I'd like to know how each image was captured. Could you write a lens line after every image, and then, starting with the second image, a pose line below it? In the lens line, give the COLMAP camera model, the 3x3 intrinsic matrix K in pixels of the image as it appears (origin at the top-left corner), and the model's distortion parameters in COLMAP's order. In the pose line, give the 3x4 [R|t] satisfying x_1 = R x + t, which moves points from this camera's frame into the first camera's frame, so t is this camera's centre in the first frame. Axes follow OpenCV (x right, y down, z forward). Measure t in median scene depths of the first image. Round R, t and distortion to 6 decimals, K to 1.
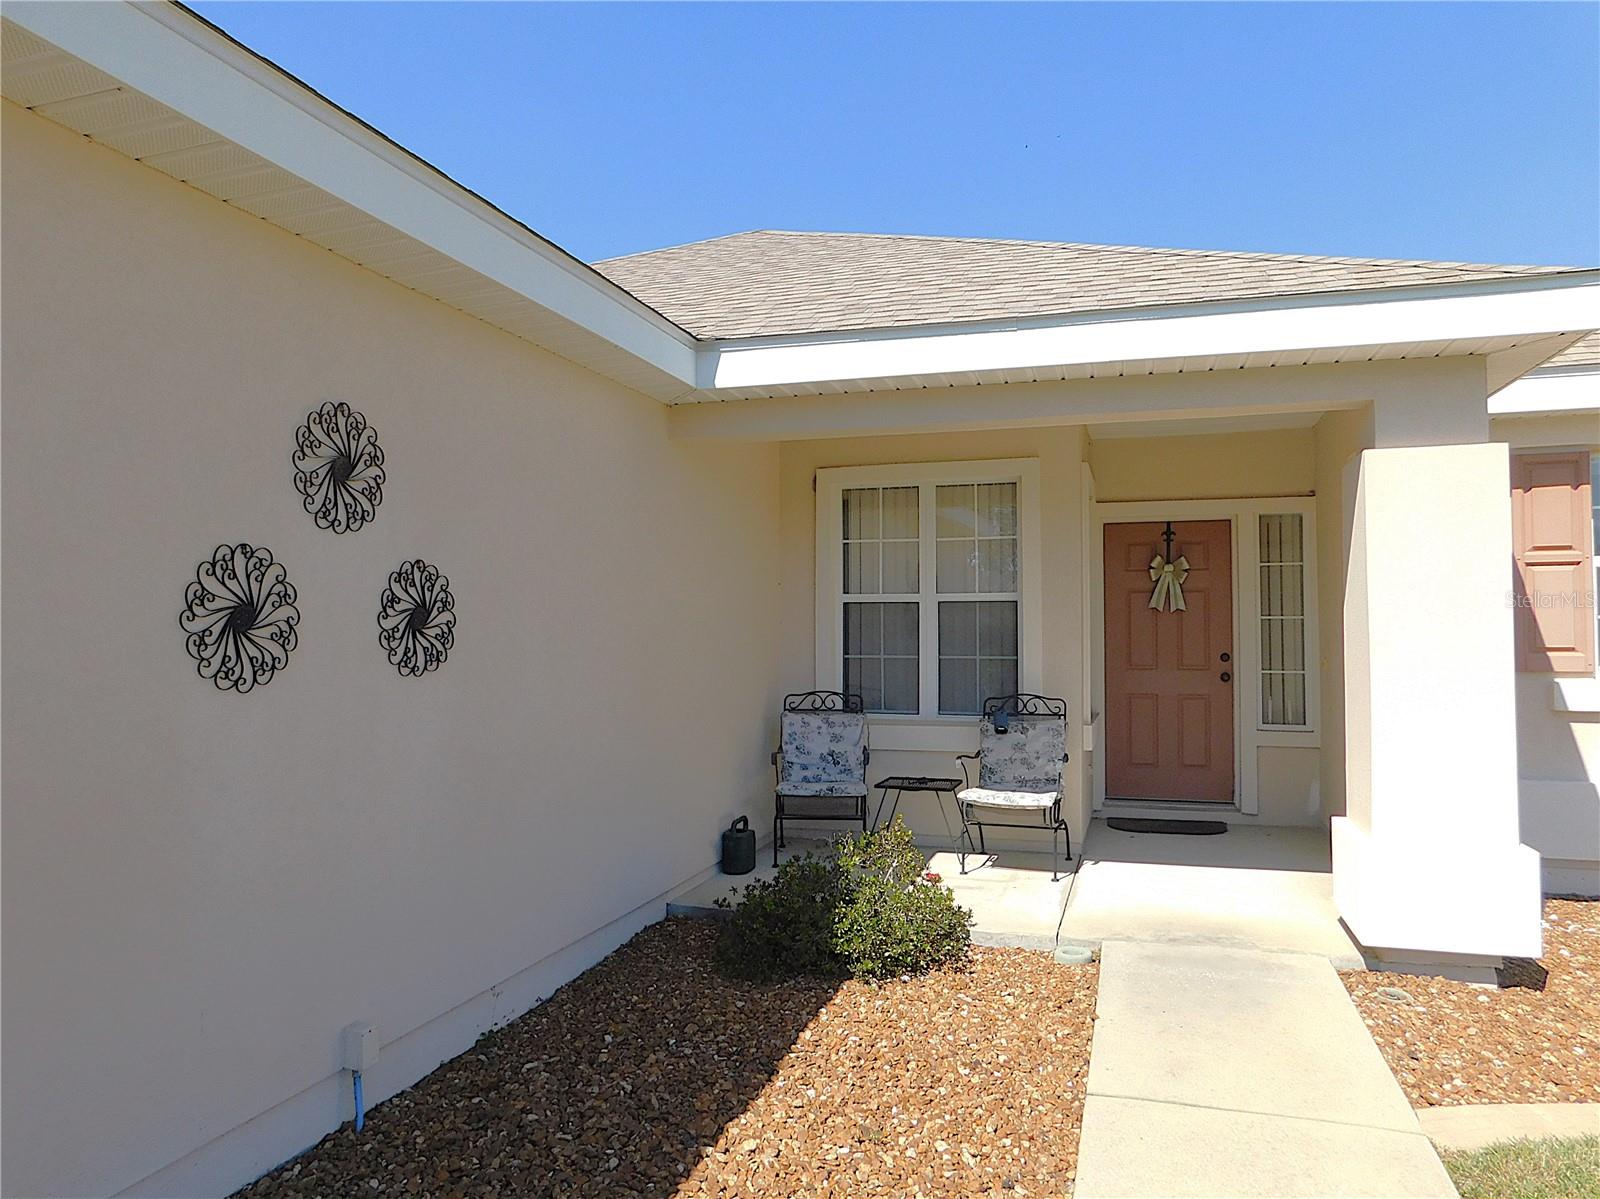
lens RADIAL K [[1092.9, 0, 802.0], [0, 1092.9, 607.3], [0, 0, 1]] dist [-0.067222, 0.056437]
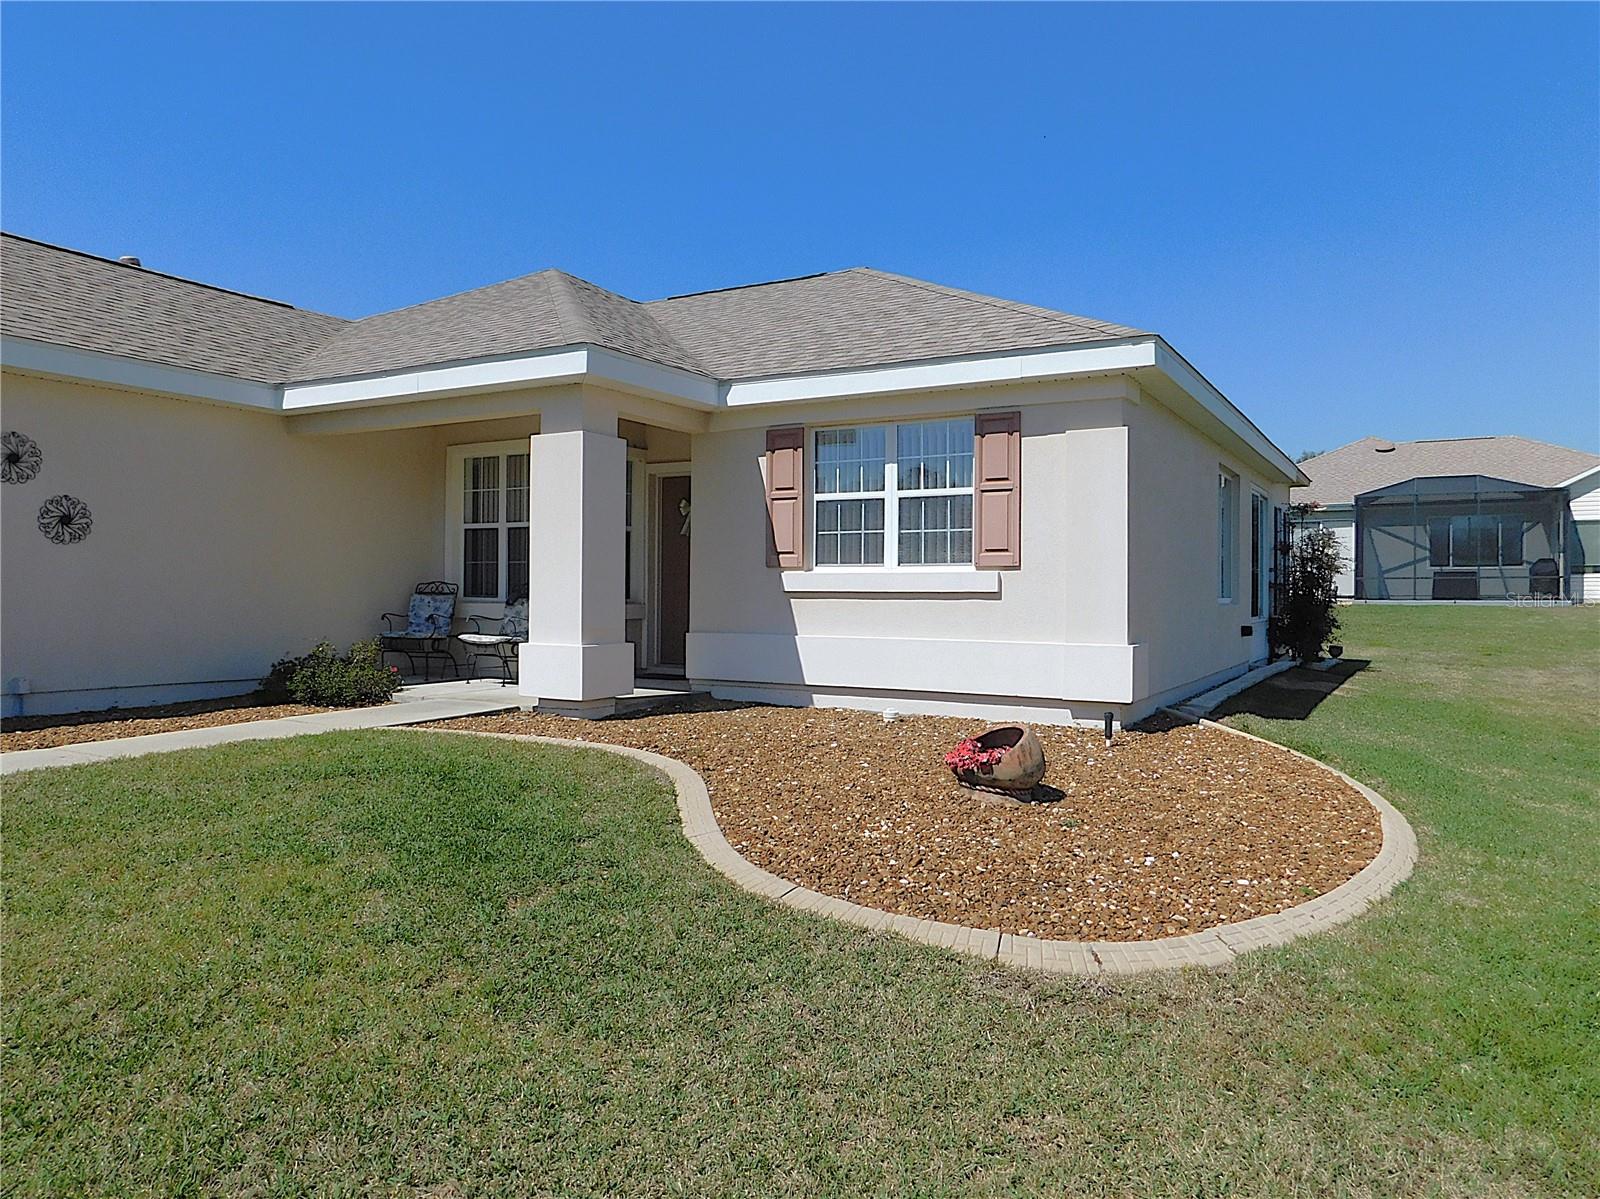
lens RADIAL K [[1092.9, 0, 808.8], [0, 1092.9, 590.2], [0, 0, 1]] dist [-0.067222, 0.056437]
pose [[0.972531, 0.013075, -0.232404, 0.976309], [-0.009756, 0.999833, 0.015423, 0.060988], [0.232567, -0.012732, 0.972497, -0.492347]]
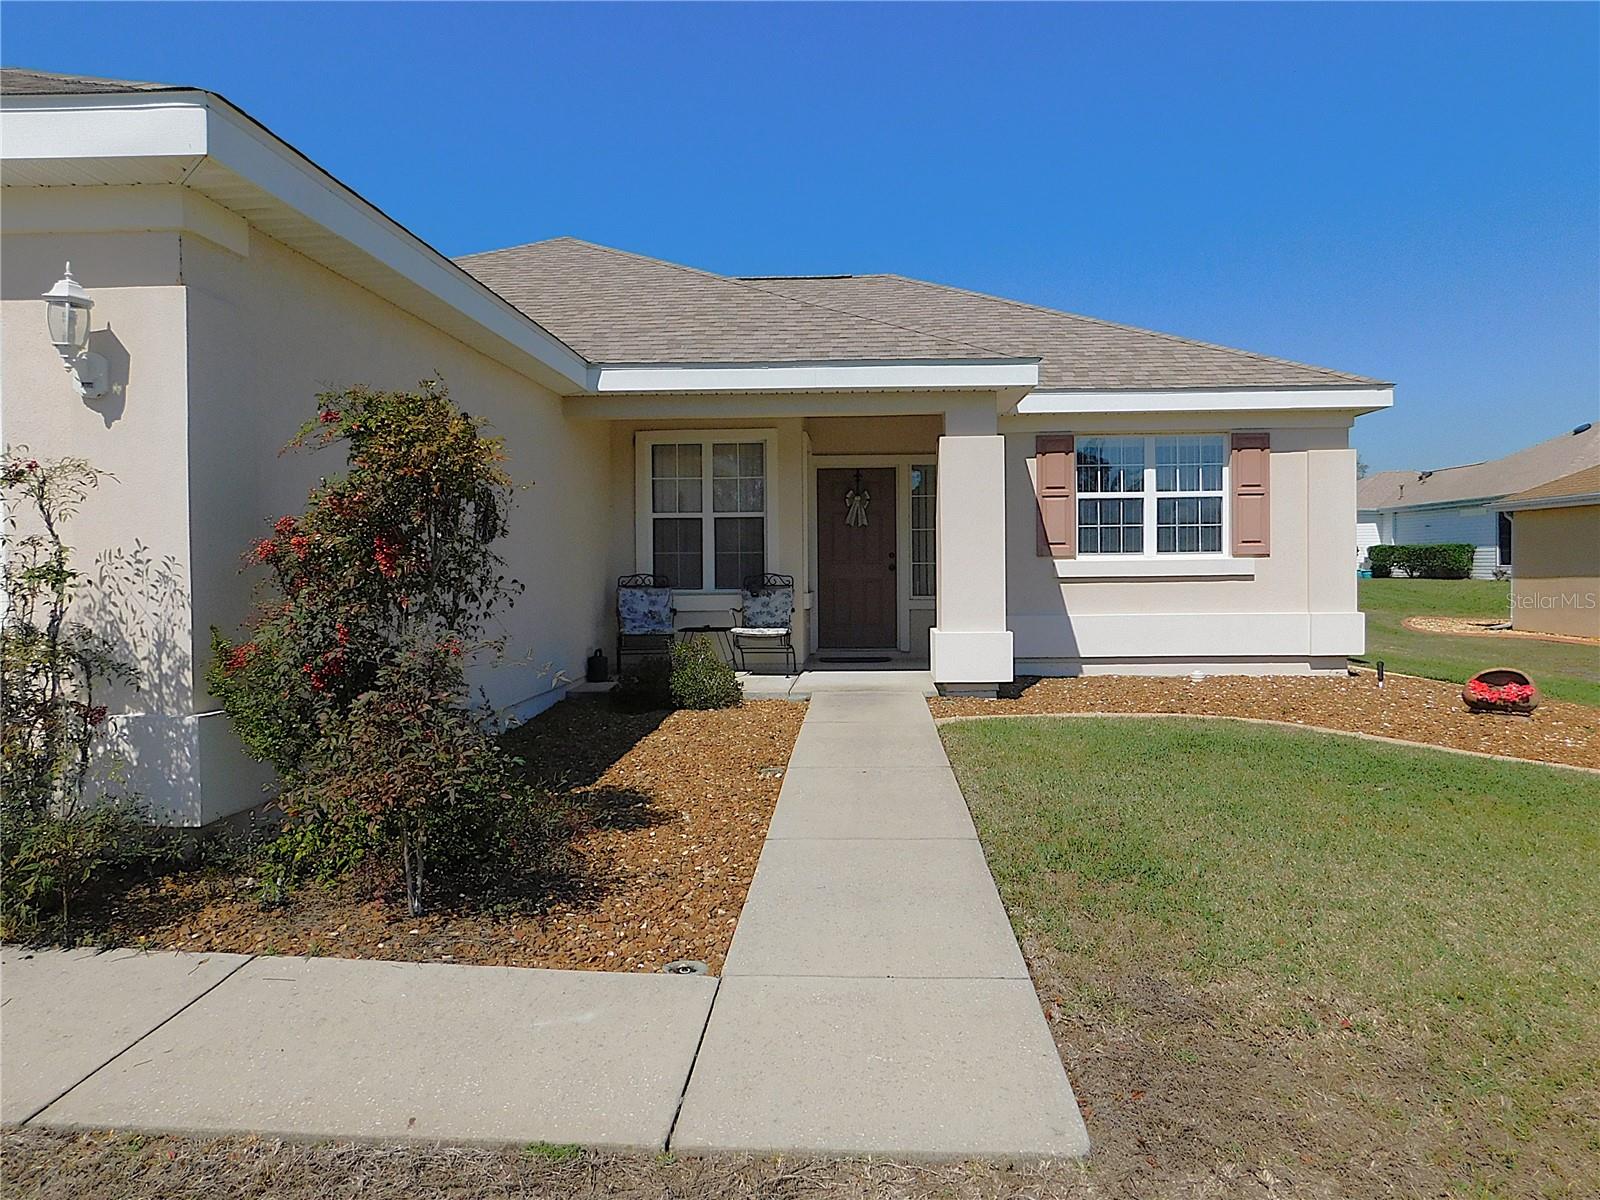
lens RADIAL K [[1092.9, 0, 804.4], [0, 1092.9, 605.7], [0, 0, 1]] dist [-0.067222, 0.056437]
pose [[0.970247, -0.013844, 0.241721, -0.141003], [0.001728, 0.998734, 0.050264, 0.044921], [-0.242111, -0.048351, 0.969043, -0.607387]]
